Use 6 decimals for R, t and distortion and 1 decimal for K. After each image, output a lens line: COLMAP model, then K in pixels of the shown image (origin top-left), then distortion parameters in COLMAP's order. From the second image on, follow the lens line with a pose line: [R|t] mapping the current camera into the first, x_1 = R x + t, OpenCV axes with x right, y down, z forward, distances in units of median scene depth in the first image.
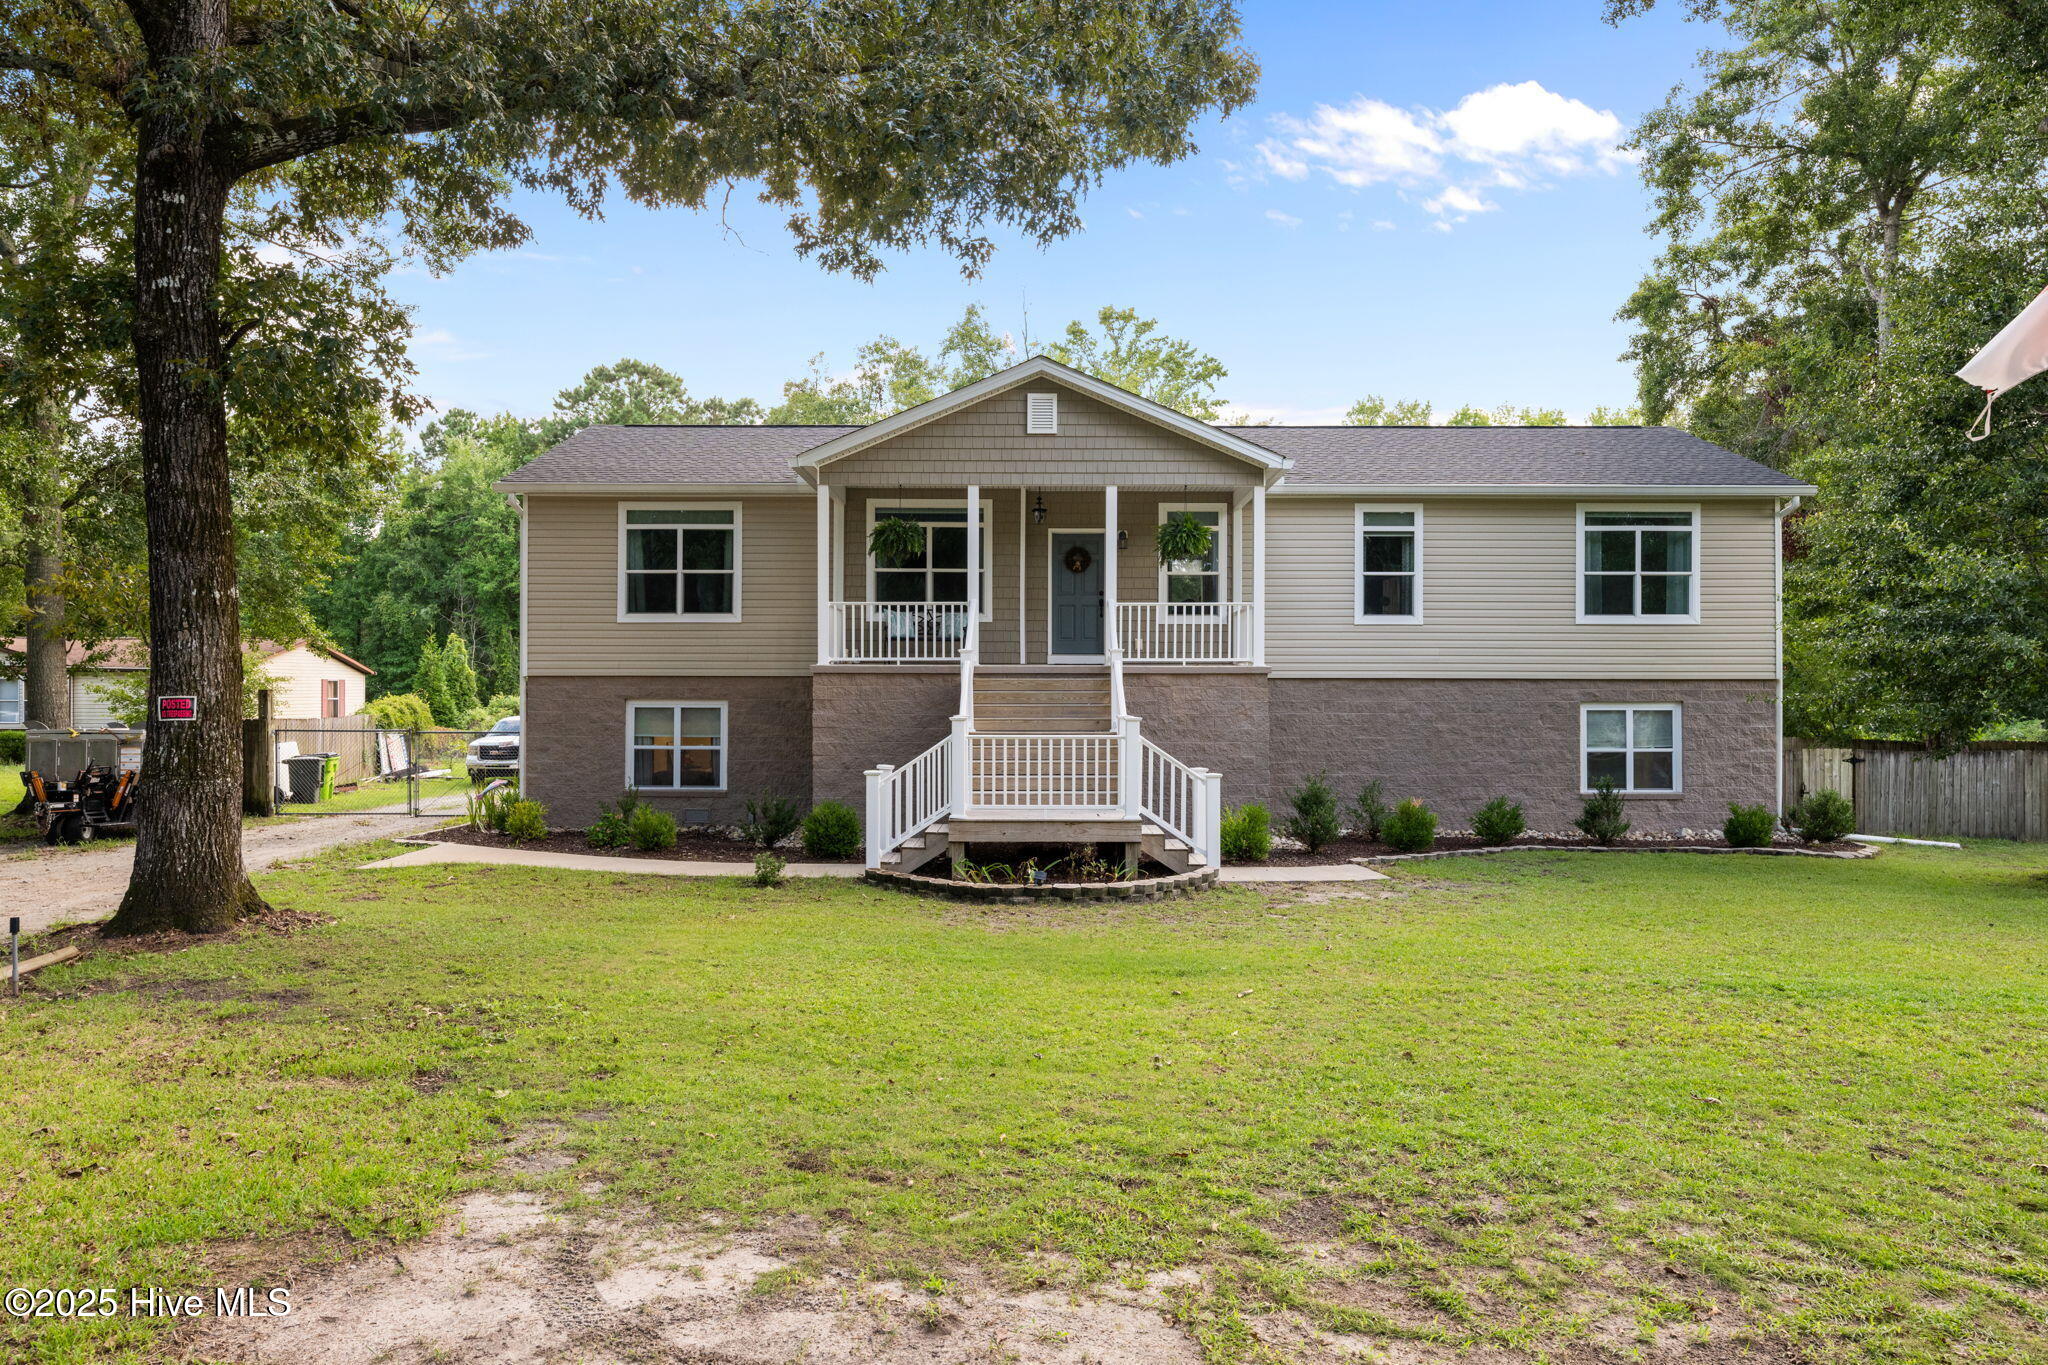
lens RADIAL K [[934.3, 0, 1024.0], [0, 934.3, 682.5], [0, 0, 1]] dist [-0.002675, -0.000013]
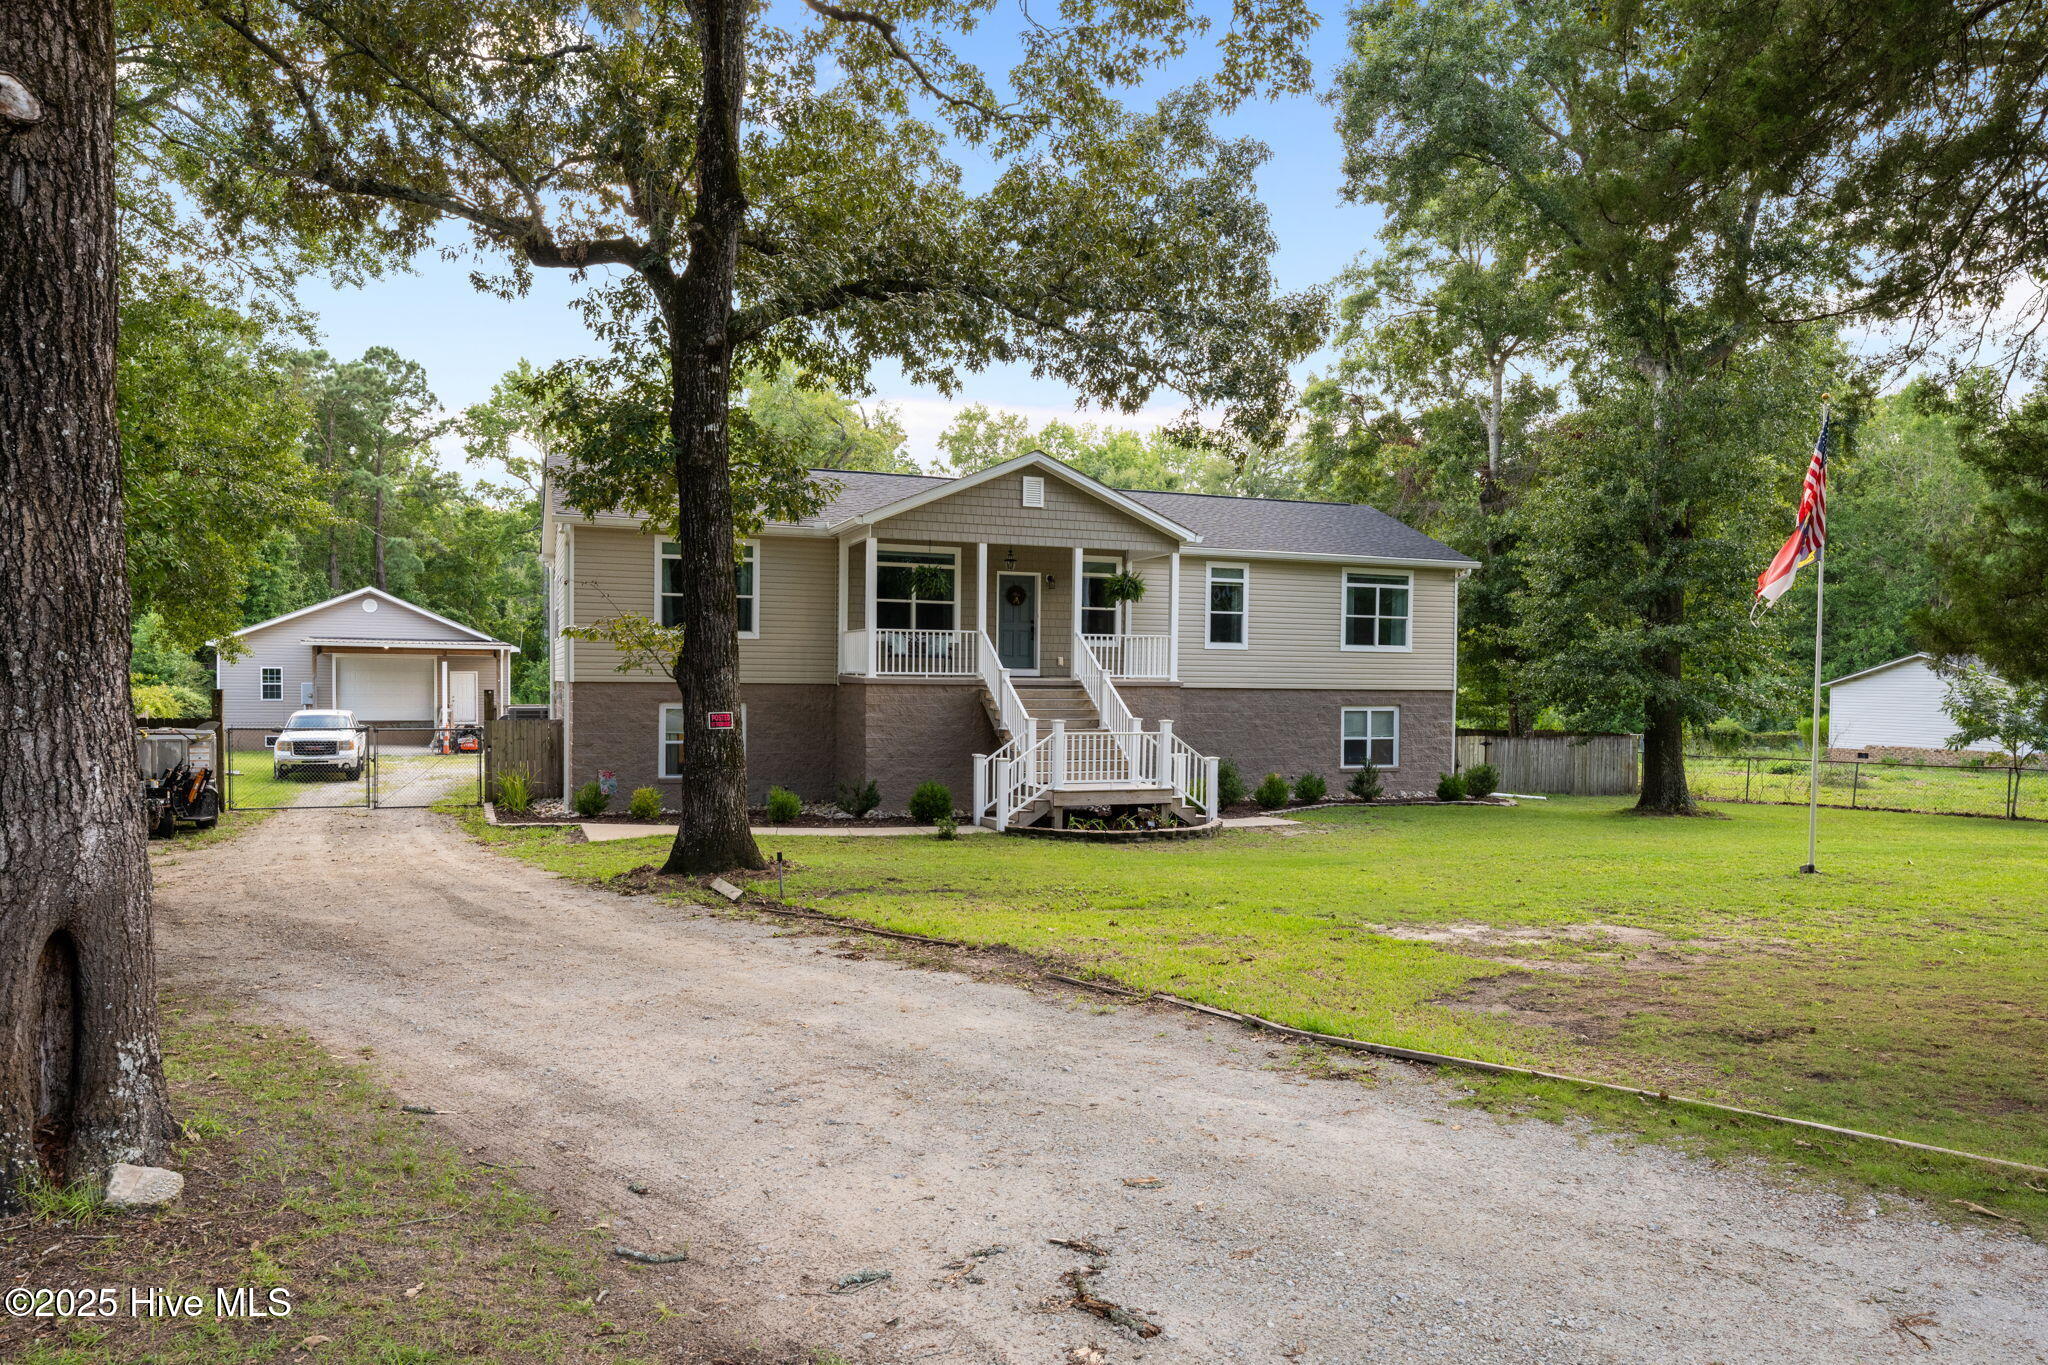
lens RADIAL K [[811.2, 0, 1023.3], [0, 811.2, 692.4], [0, 0, 1]] dist [-0.001534, -0.000168]
pose [[0.968177, 0.006977, 0.250169, -0.214451], [-0.010477, 0.999865, 0.012662, -0.010451], [-0.250047, -0.014880, 0.968119, -0.099443]]
